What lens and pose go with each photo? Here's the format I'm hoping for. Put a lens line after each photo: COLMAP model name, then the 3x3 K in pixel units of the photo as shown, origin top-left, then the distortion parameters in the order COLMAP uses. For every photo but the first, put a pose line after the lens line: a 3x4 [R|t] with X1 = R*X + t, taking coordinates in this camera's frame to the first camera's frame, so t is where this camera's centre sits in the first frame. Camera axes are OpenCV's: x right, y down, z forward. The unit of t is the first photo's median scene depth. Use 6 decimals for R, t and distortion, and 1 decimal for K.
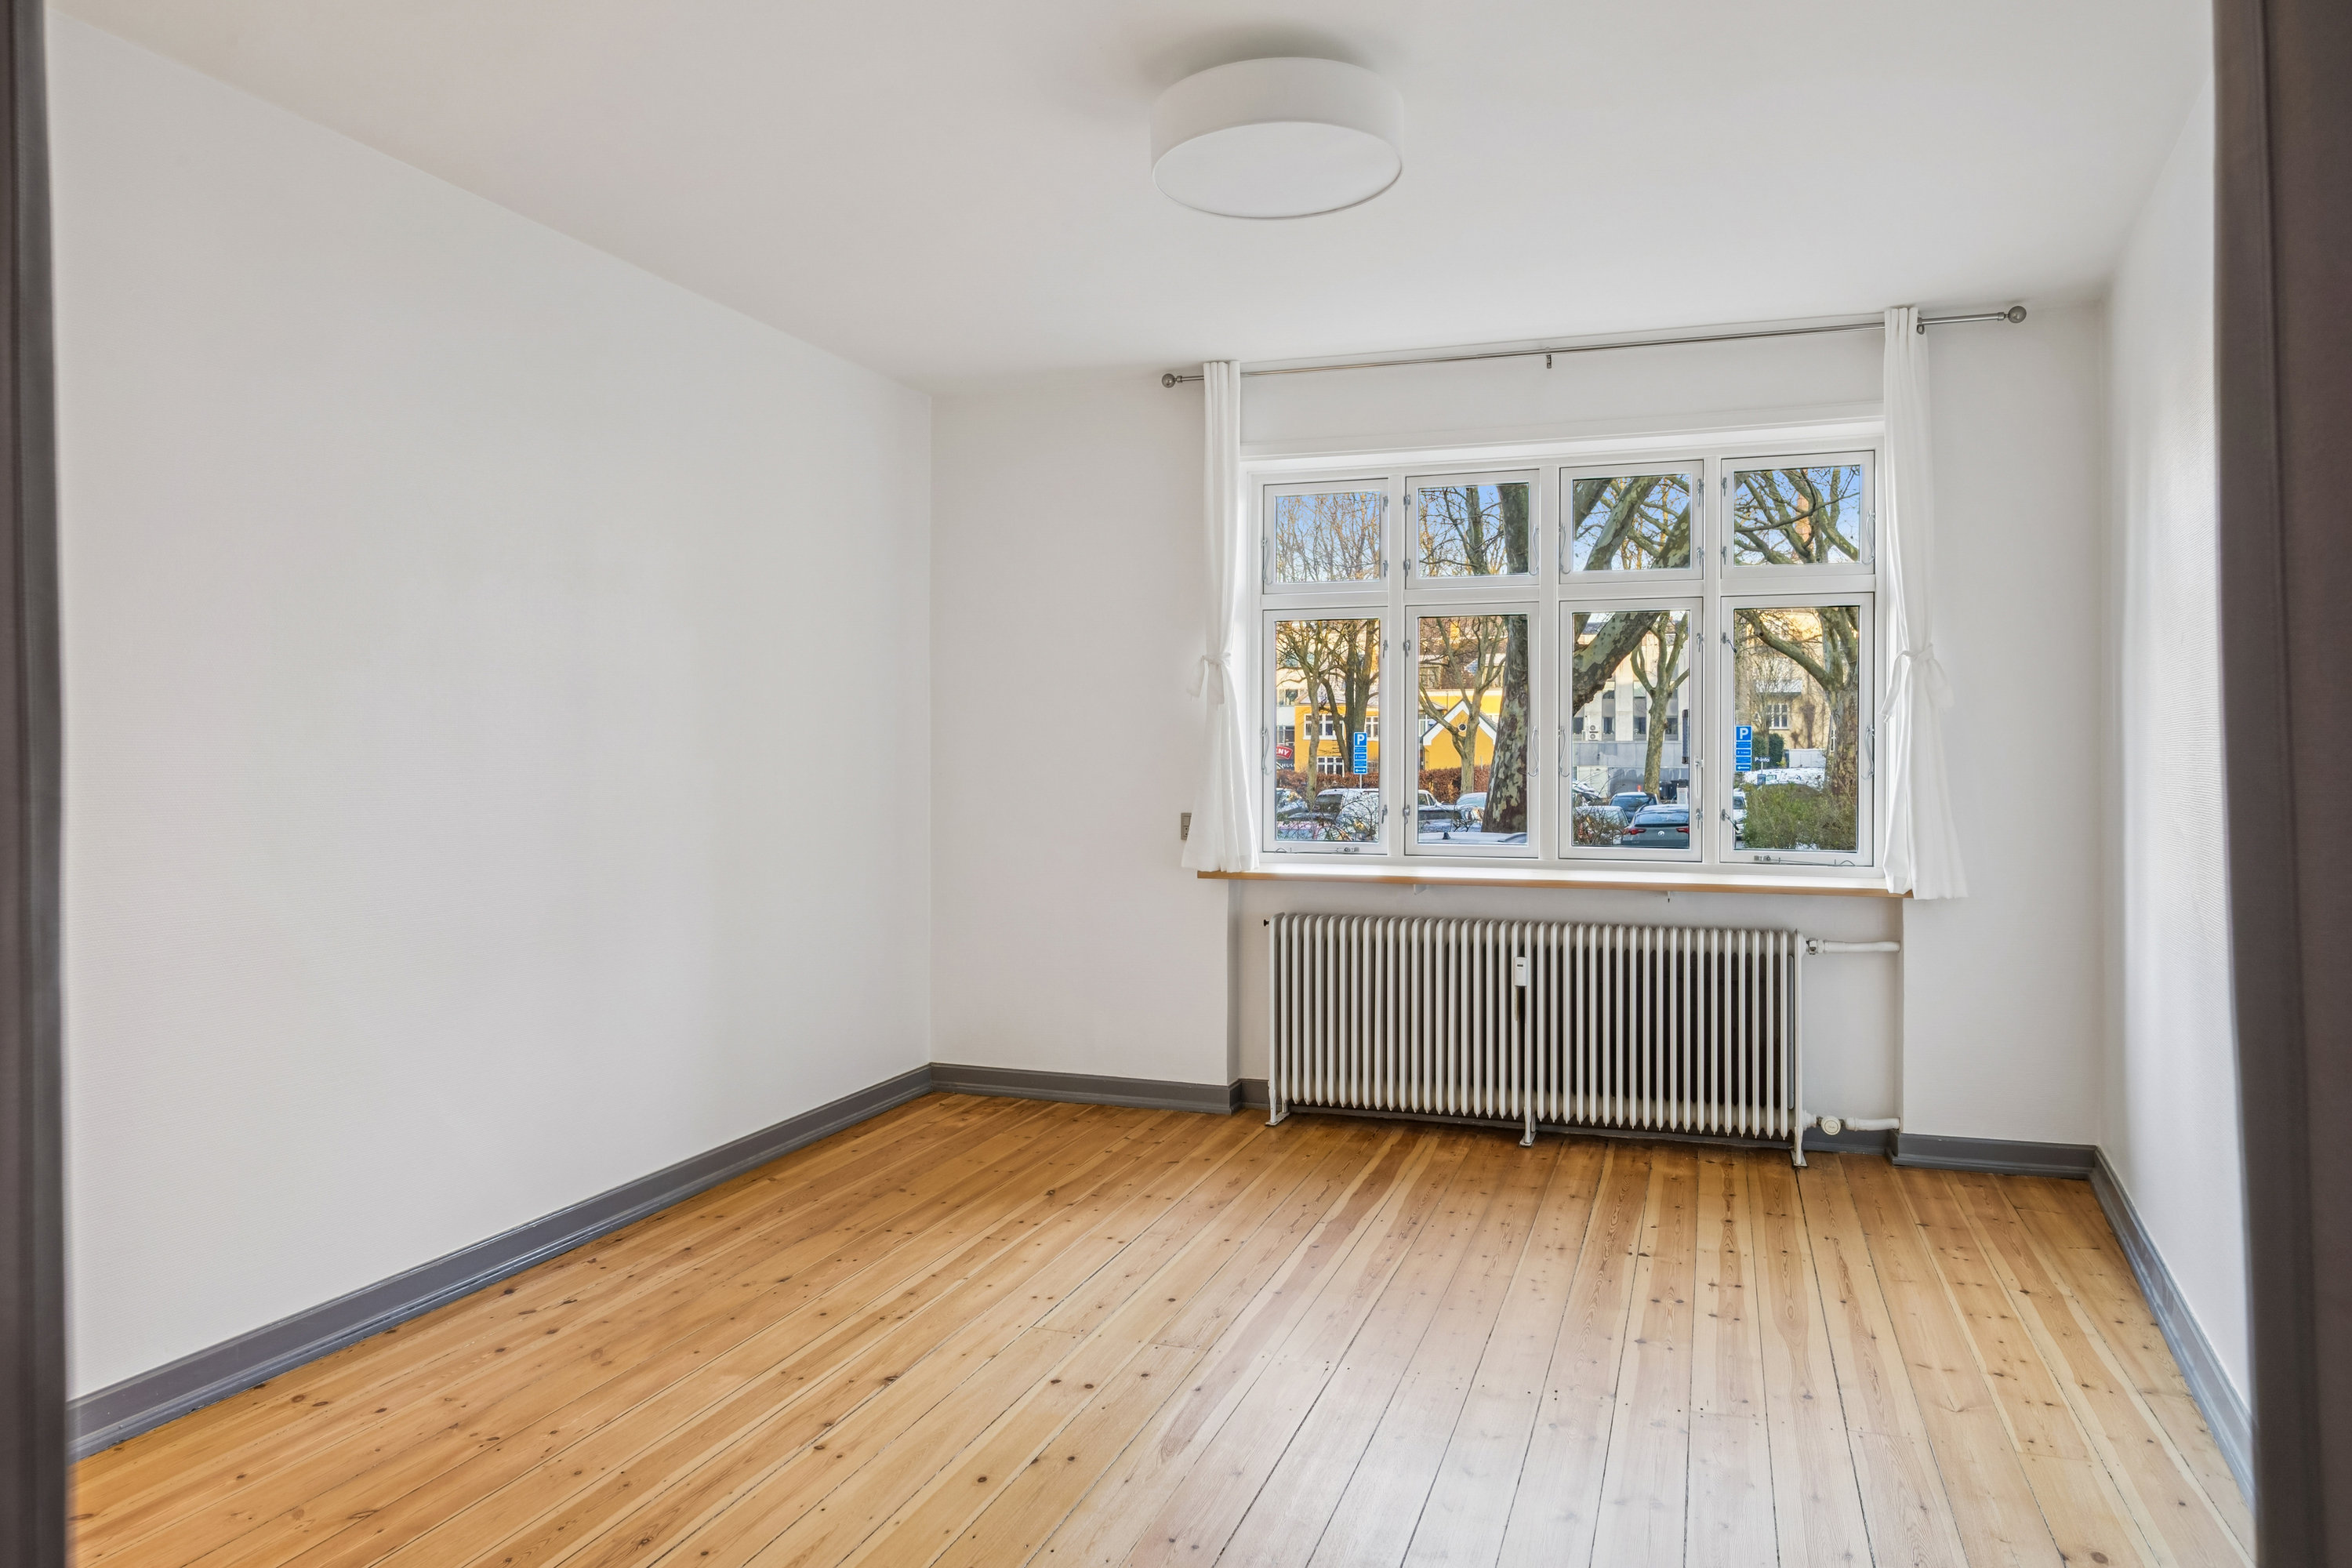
lens RADIAL K [[1533.3, 0, 1165.0], [0, 1533.3, 761.1], [0, 0, 1]] dist [0.001233, 0.002712]
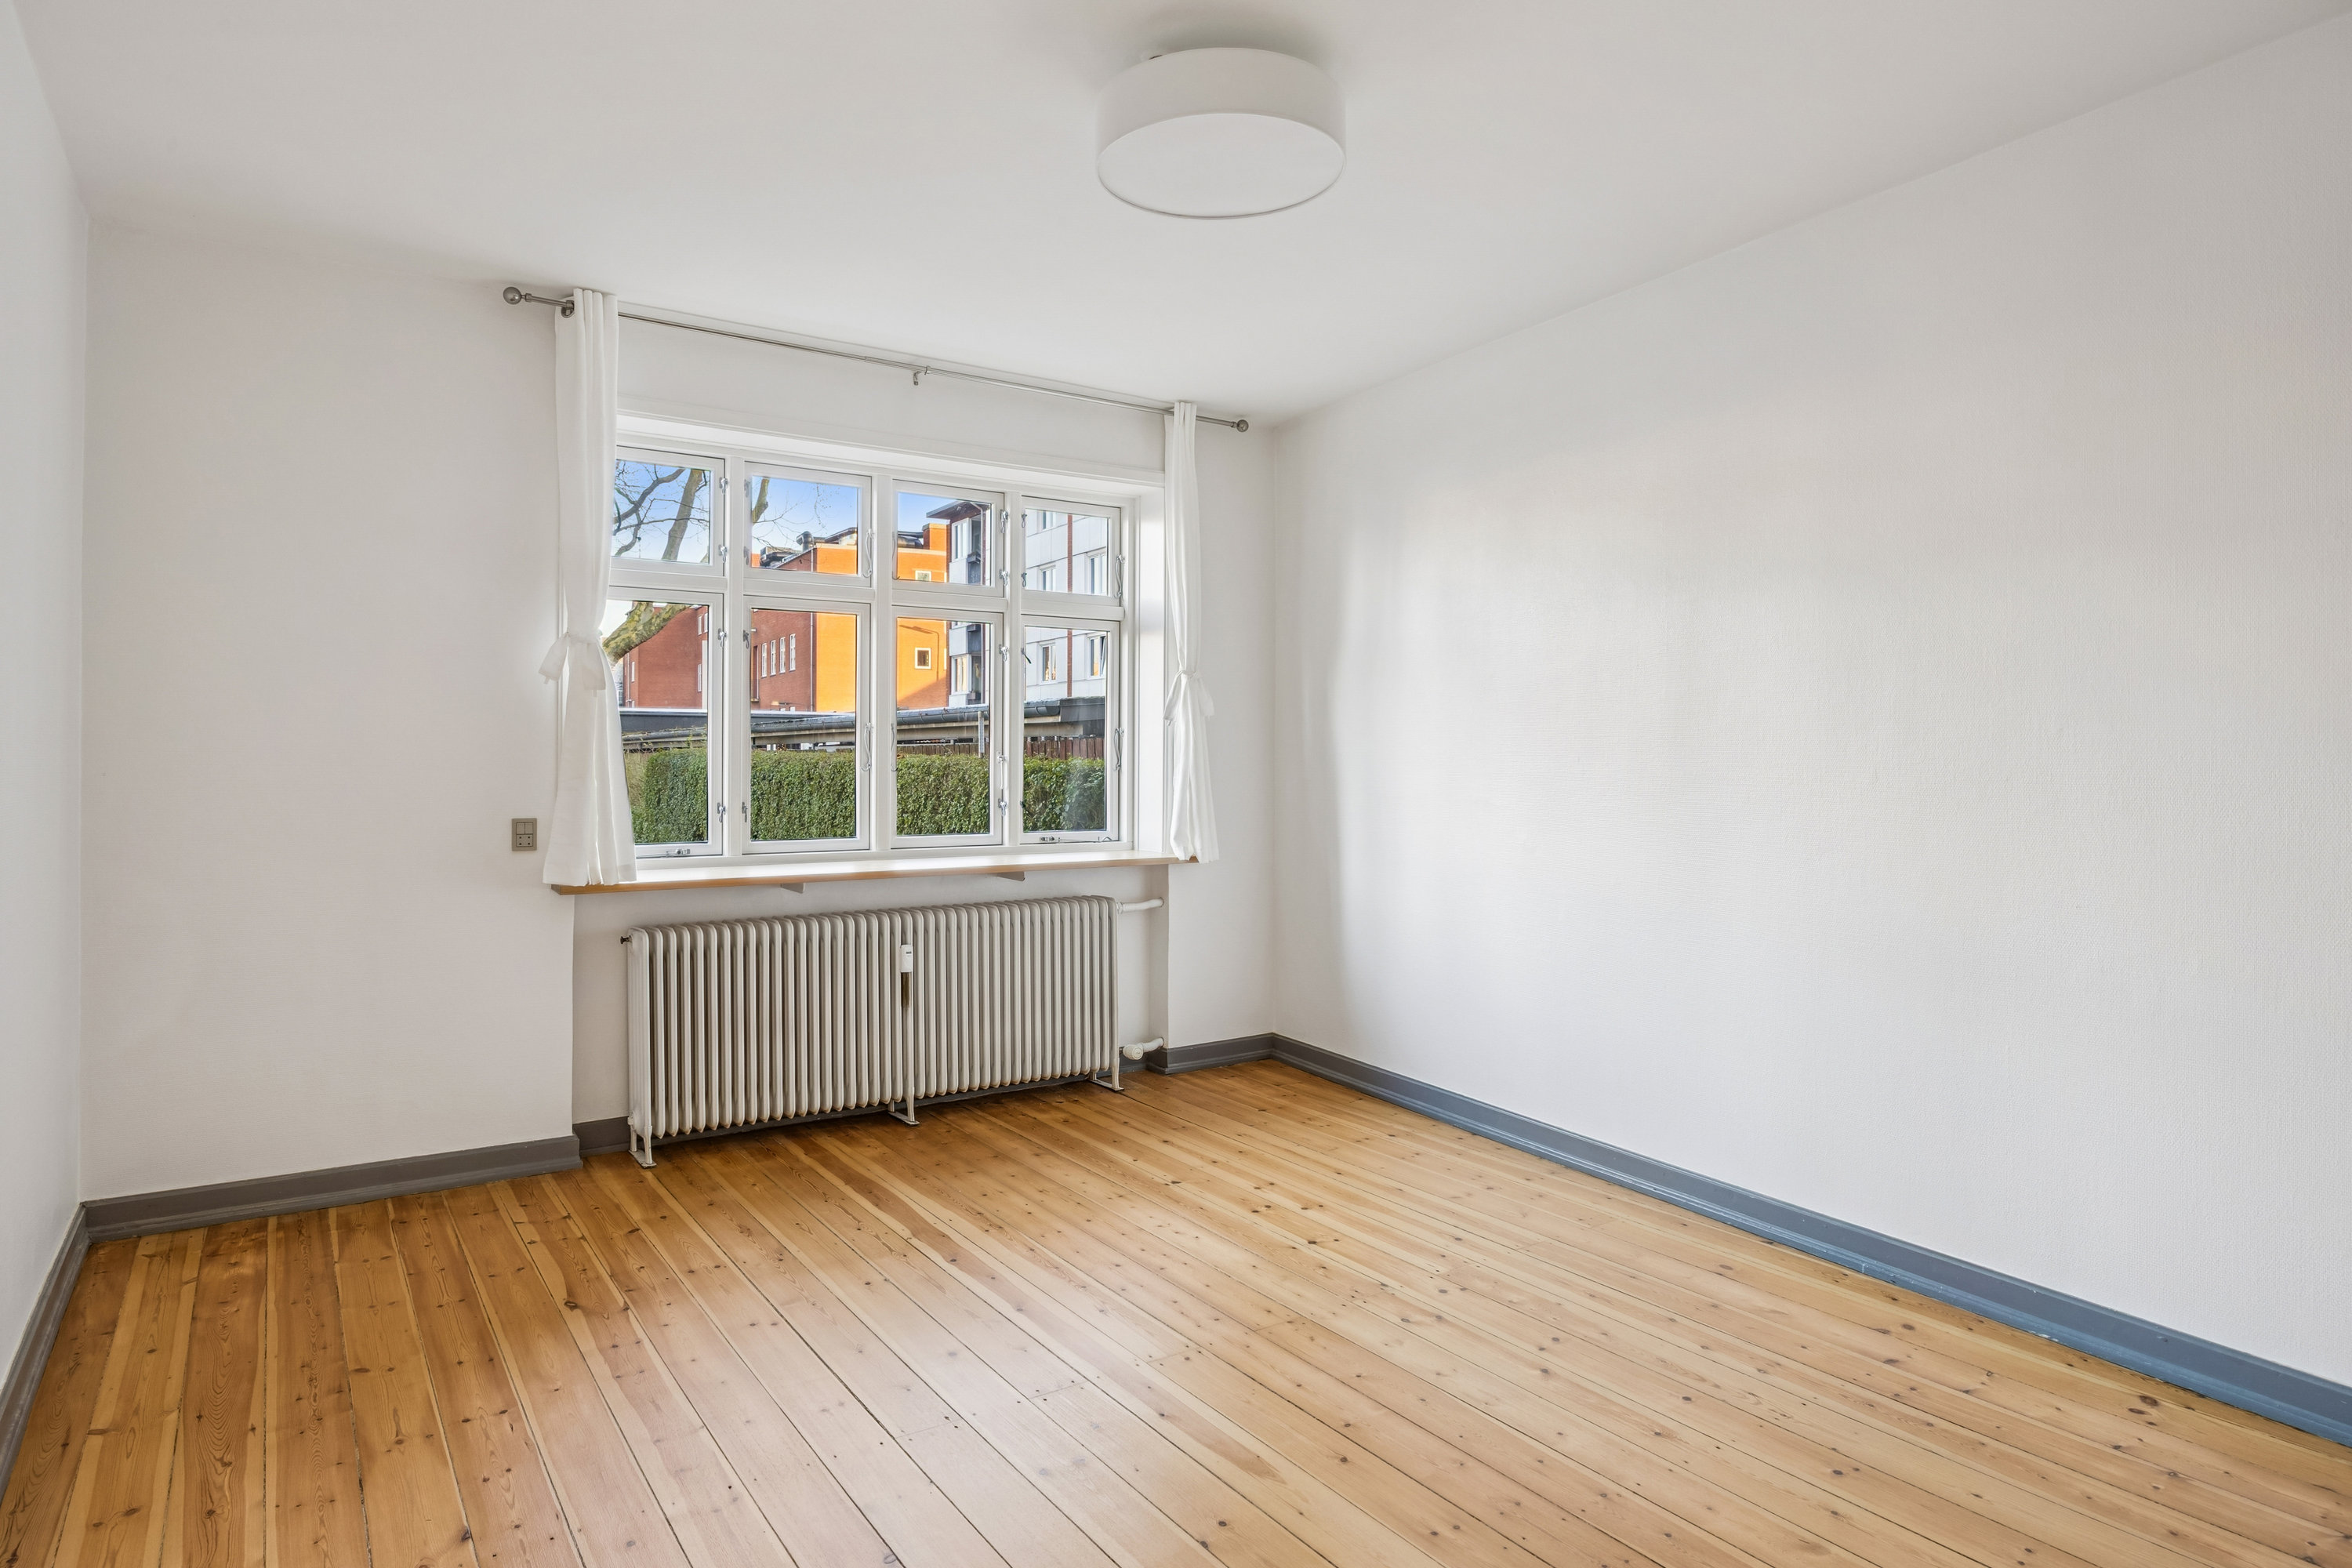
lens RADIAL K [[1365.1, 0, 1173.6], [0, 1365.1, 750.5], [0, 0, 1]] dist [-0.003647, 0.000465]
pose [[0.600019, 0.004365, 0.799974, -0.424111], [0.000450, 0.999983, -0.005793, 0.001648], [-0.799986, 0.003836, 0.600007, 0.315406]]
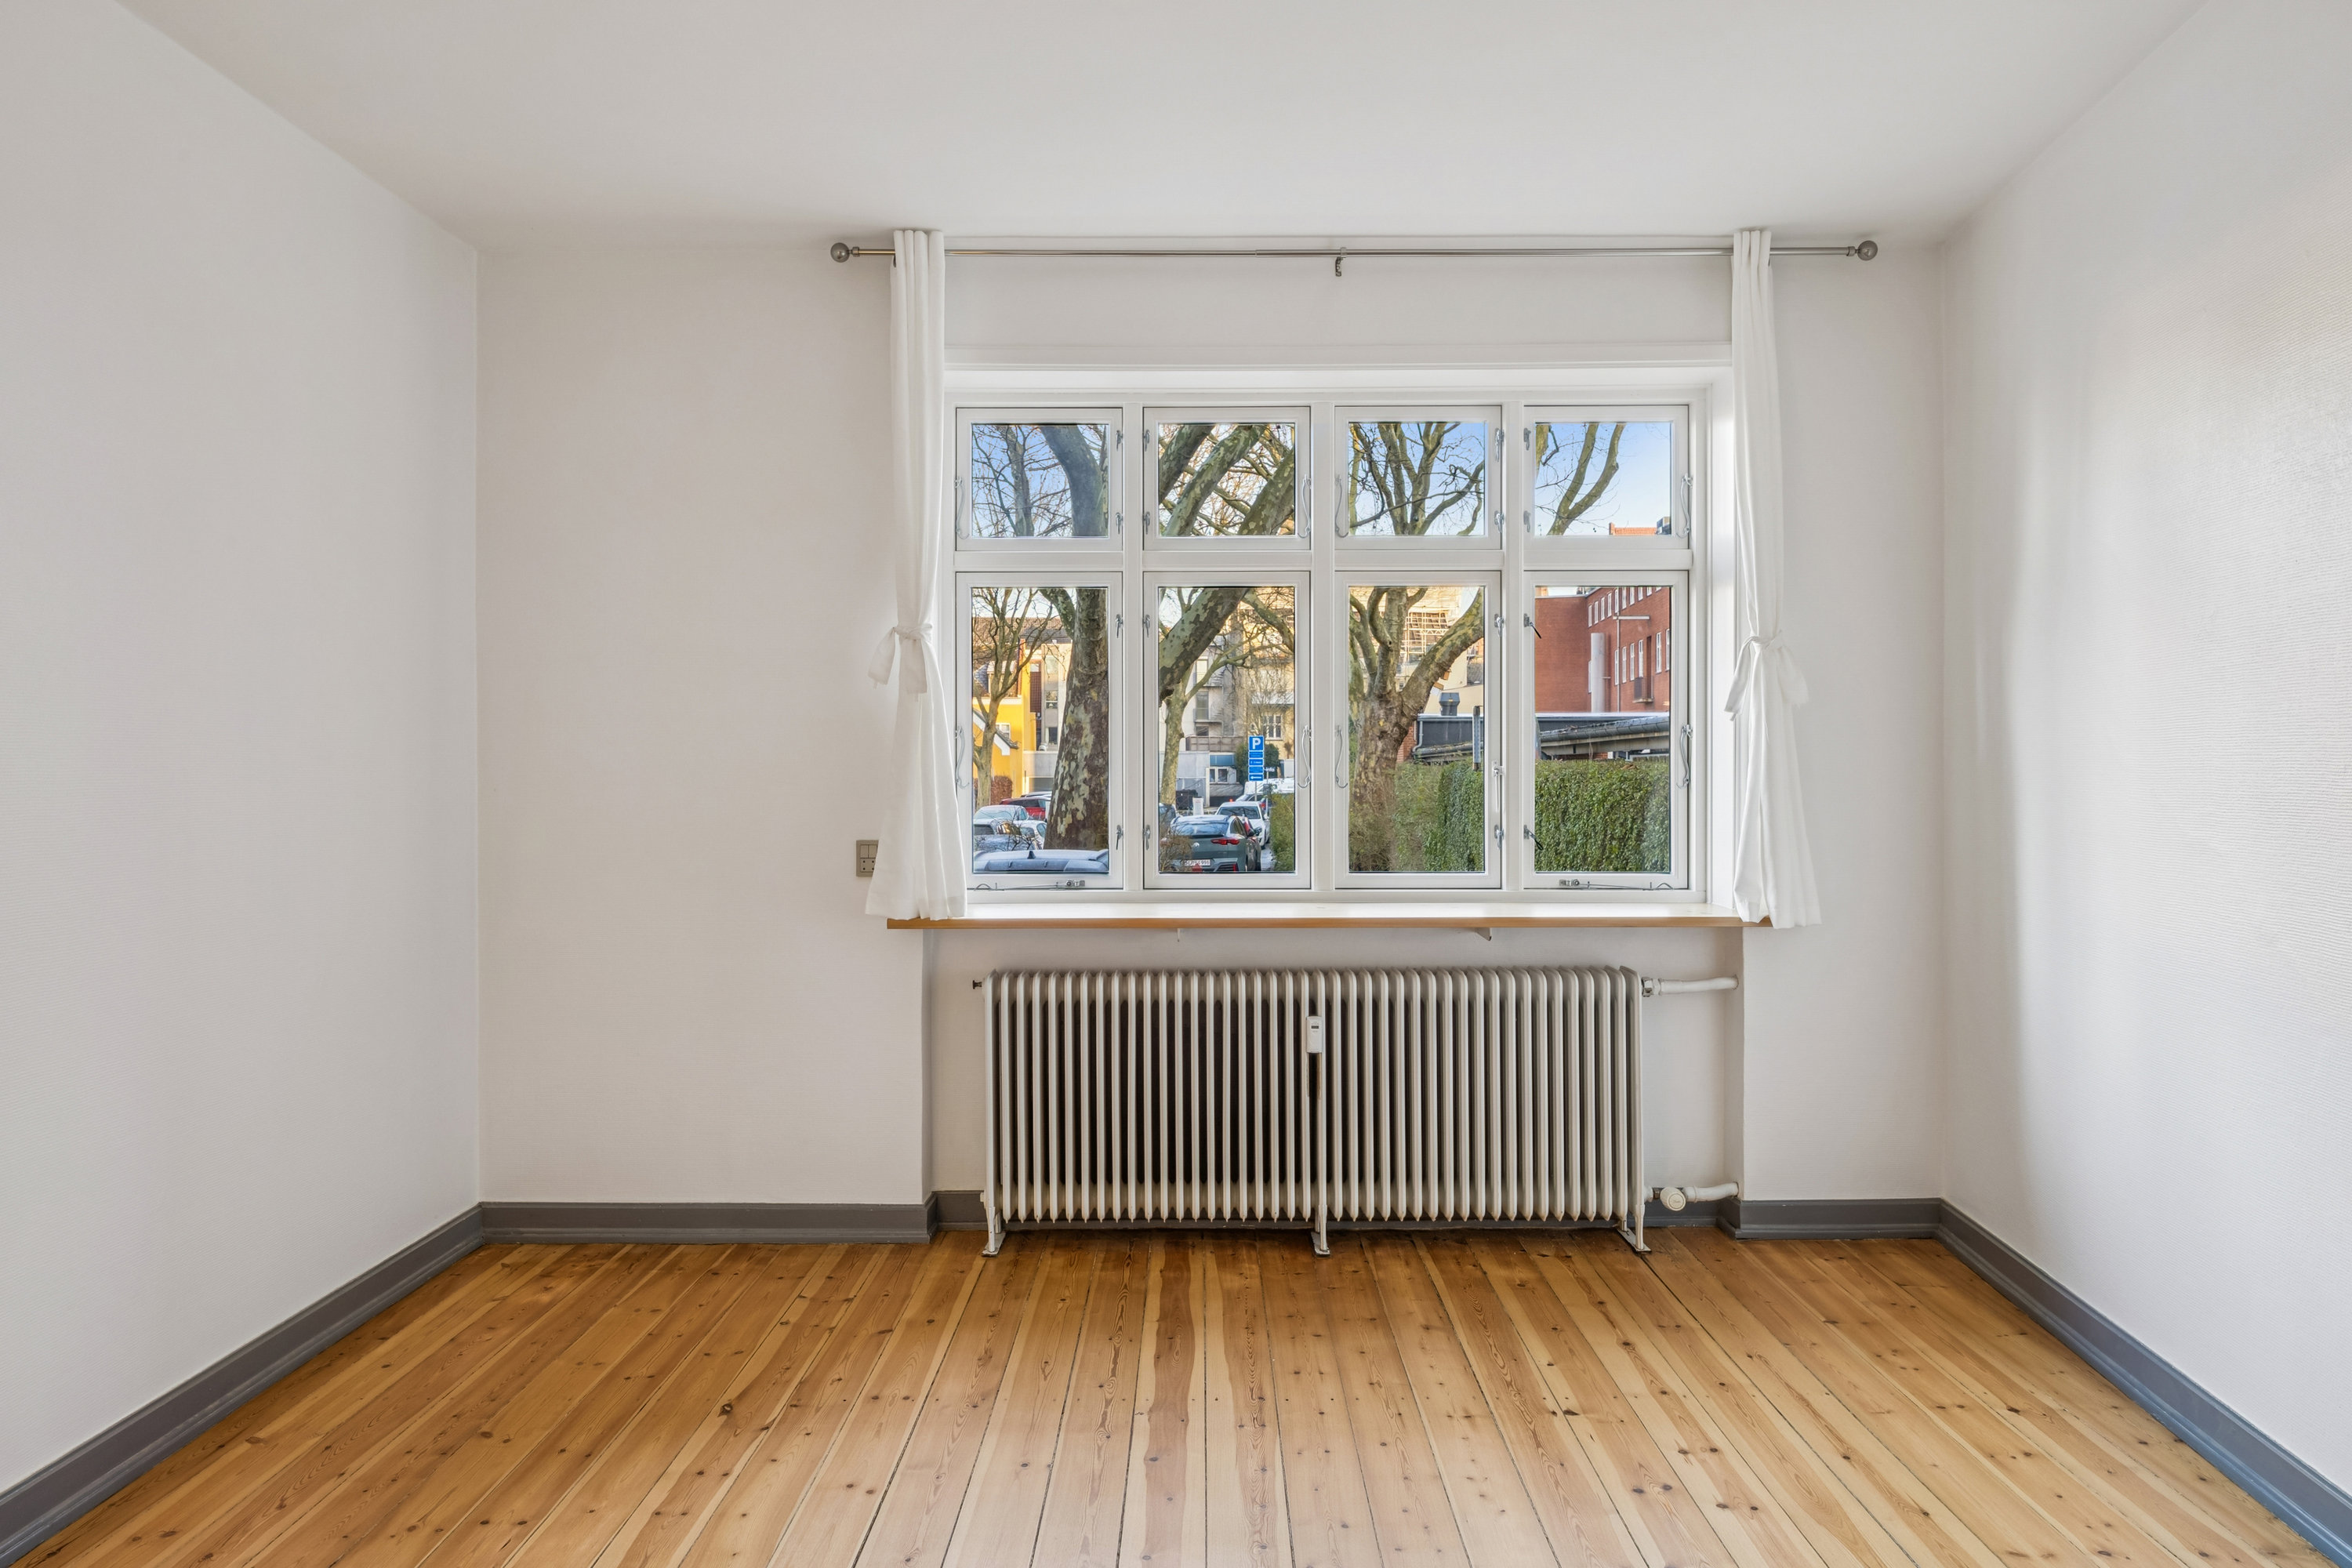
lens RADIAL K [[1599.3, 0, 1176.0], [0, 1599.3, 784.0], [0, 0, 1]] dist [0.002923, -0.002827]
pose [[0.947039, -0.006528, 0.321052, -0.105221], [0.004272, 0.999961, 0.007732, 0.001572], [-0.321090, -0.005951, 0.947030, 0.256267]]
